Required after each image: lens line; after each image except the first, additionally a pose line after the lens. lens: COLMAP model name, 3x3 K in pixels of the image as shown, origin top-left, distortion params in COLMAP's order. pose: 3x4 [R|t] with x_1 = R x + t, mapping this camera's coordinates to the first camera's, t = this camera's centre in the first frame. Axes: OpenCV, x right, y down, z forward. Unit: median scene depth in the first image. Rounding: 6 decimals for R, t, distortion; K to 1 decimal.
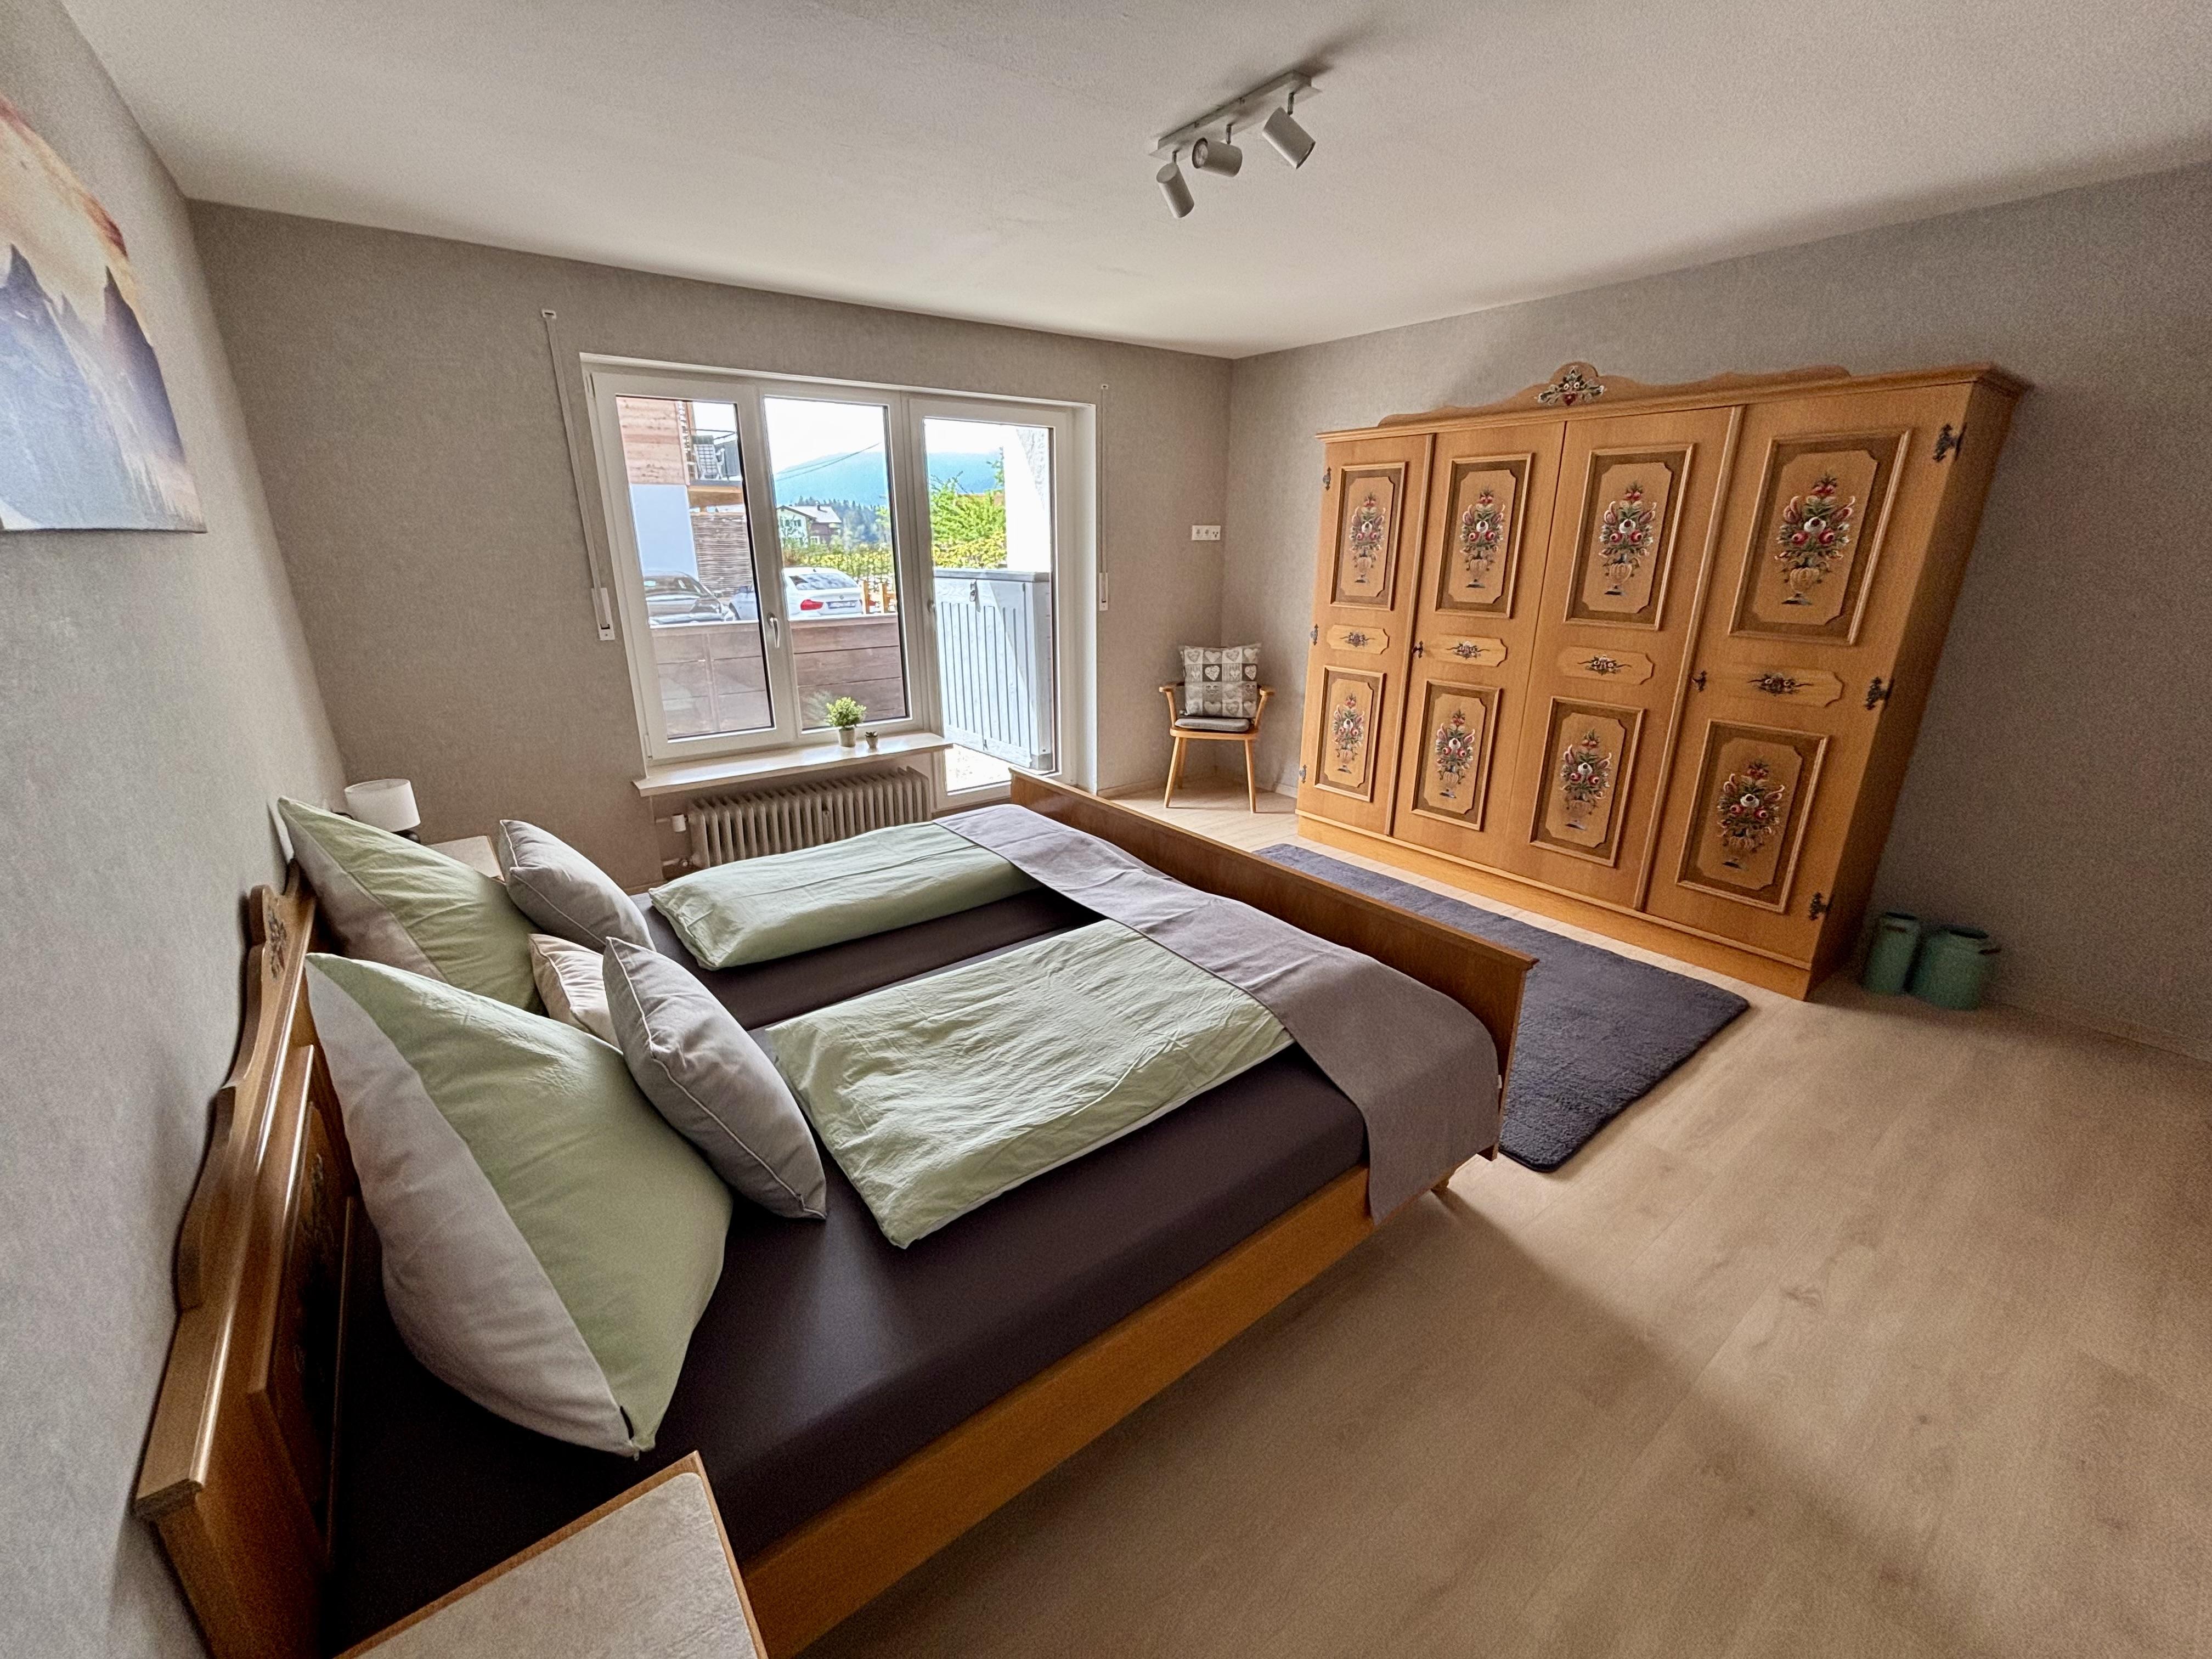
lens RADIAL K [[889.8, 0, 1099.0], [0, 889.8, 829.1], [0, 0, 1]] dist [0.004226, -0.000277]
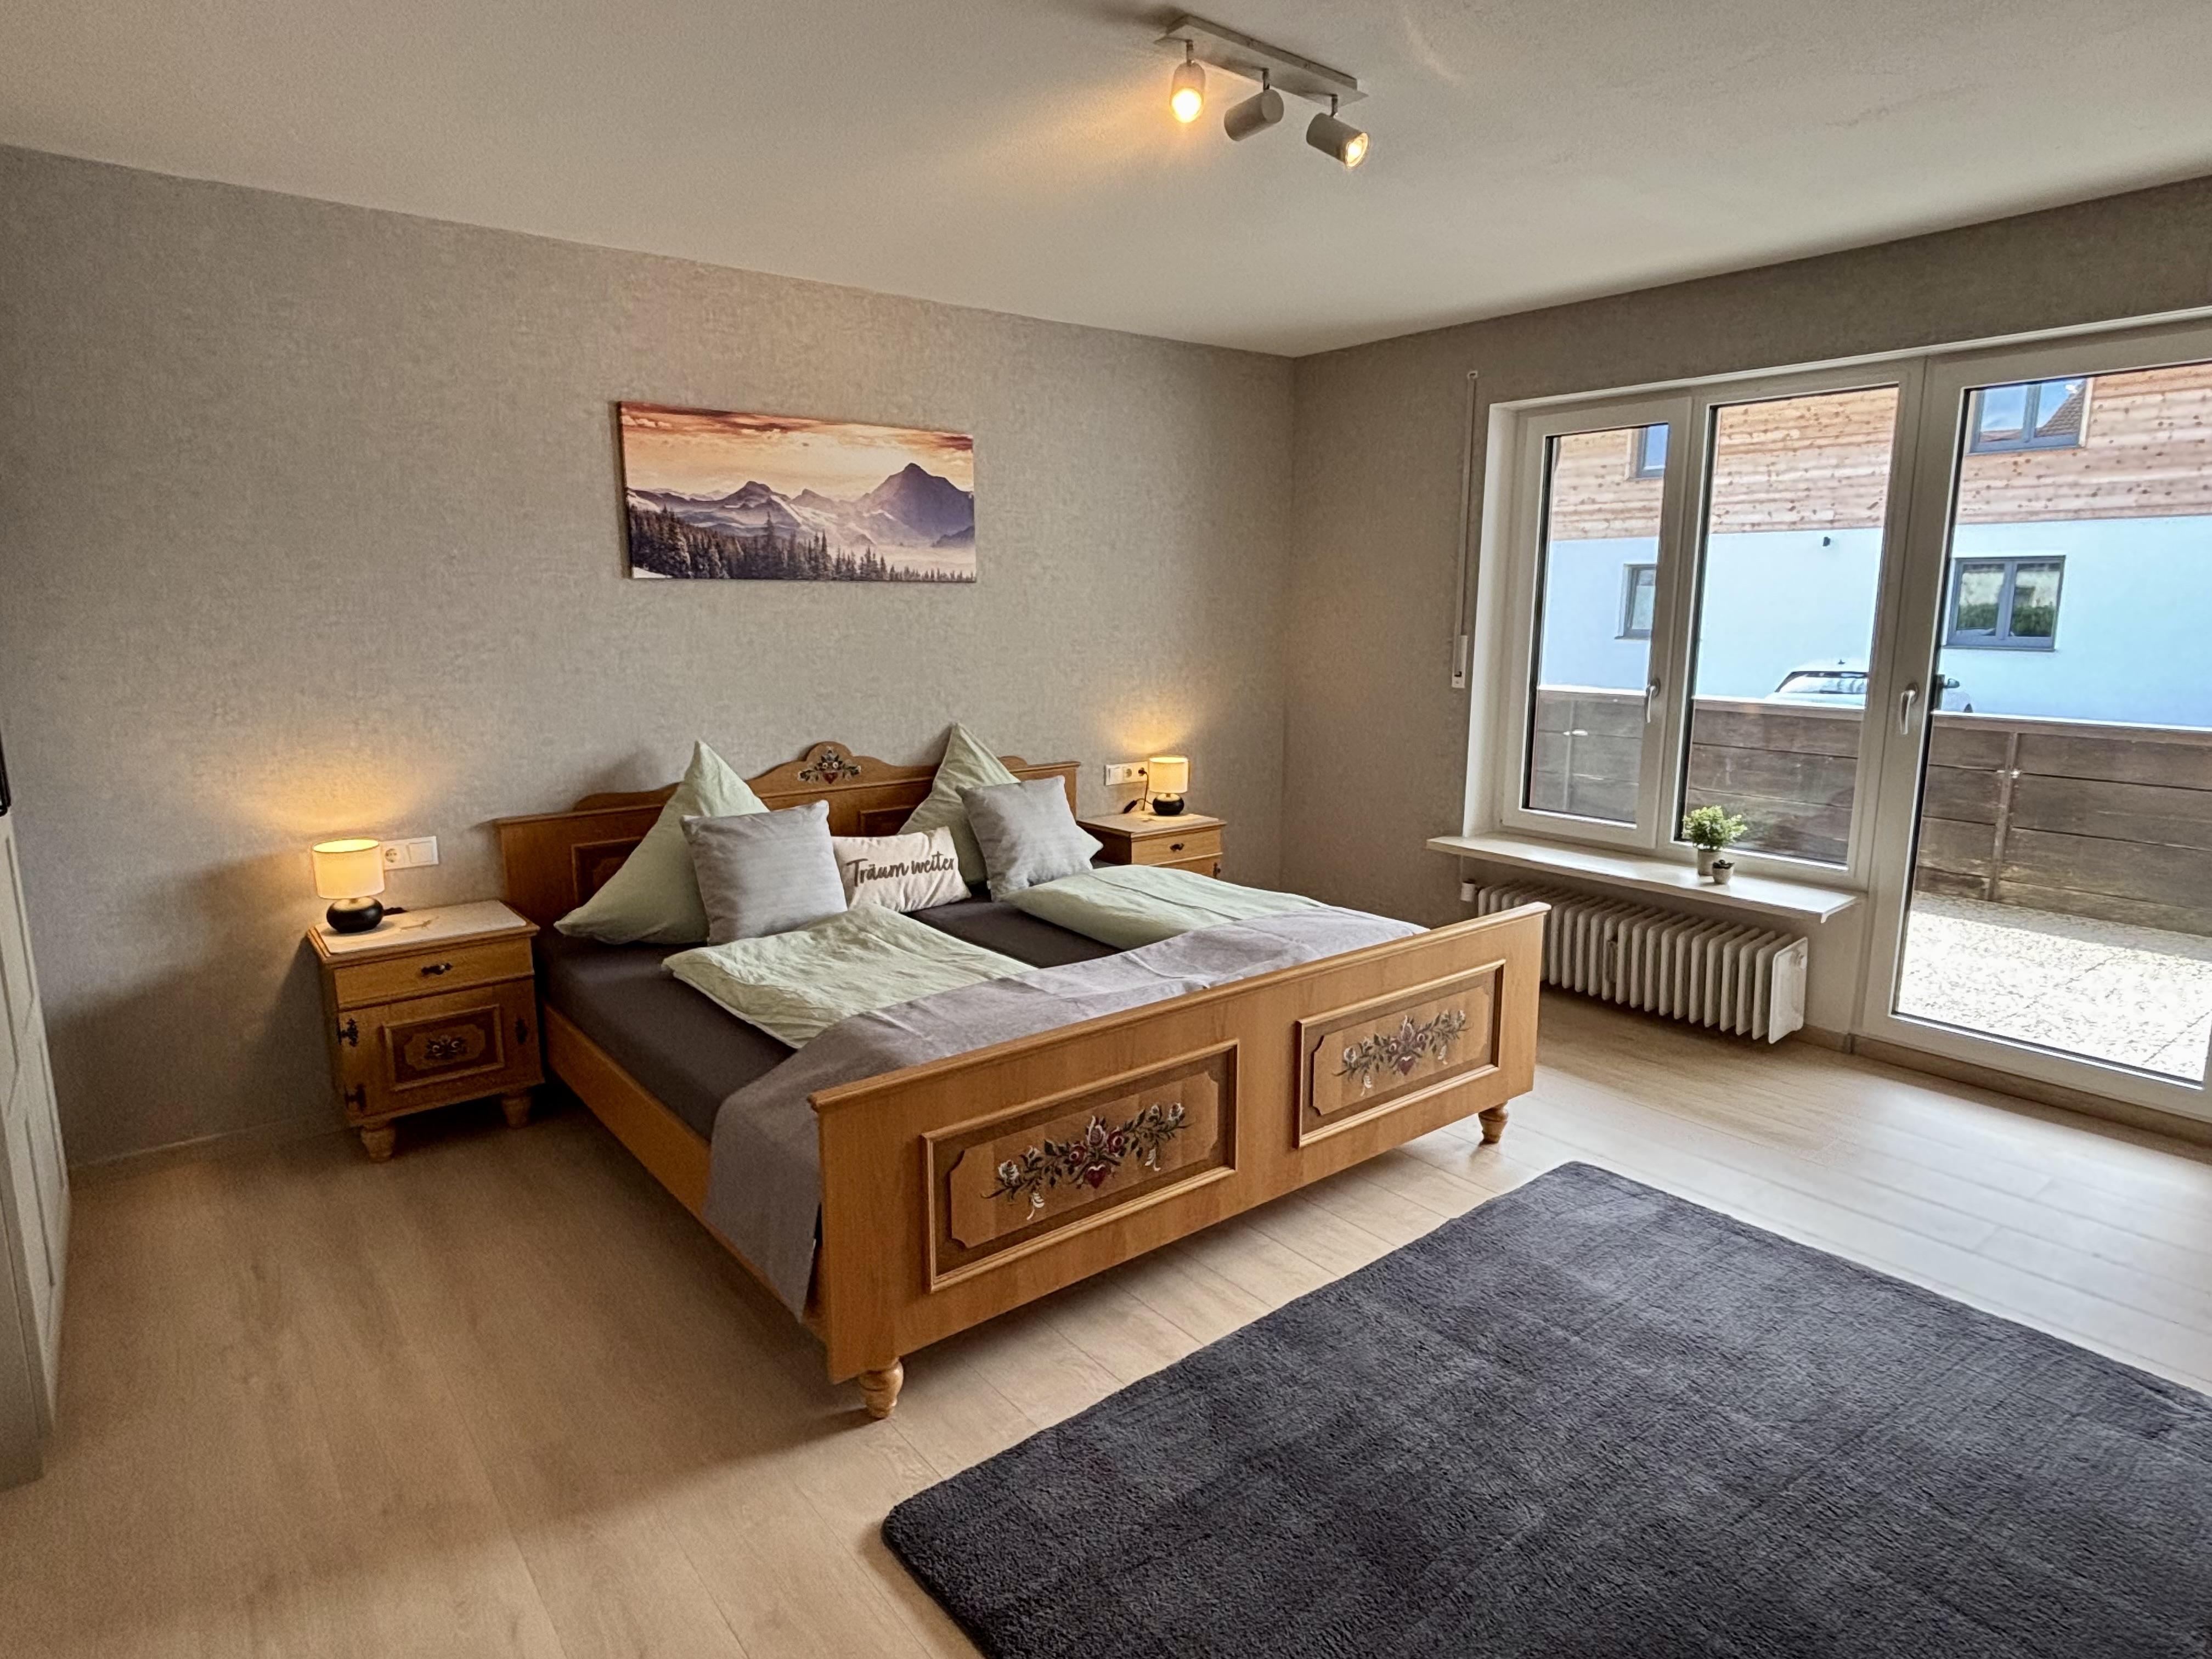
lens RADIAL K [[1234.3, 0, 1104.9], [0, 1234.3, 816.2], [0, 0, 1]] dist [-0.007918, -0.000457]
pose [[0.019044, 0.172538, -0.984819, 1.533654], [-0.311546, 0.936981, 0.158132, -0.335529], [0.950040, 0.303805, 0.071598, 1.118738]]
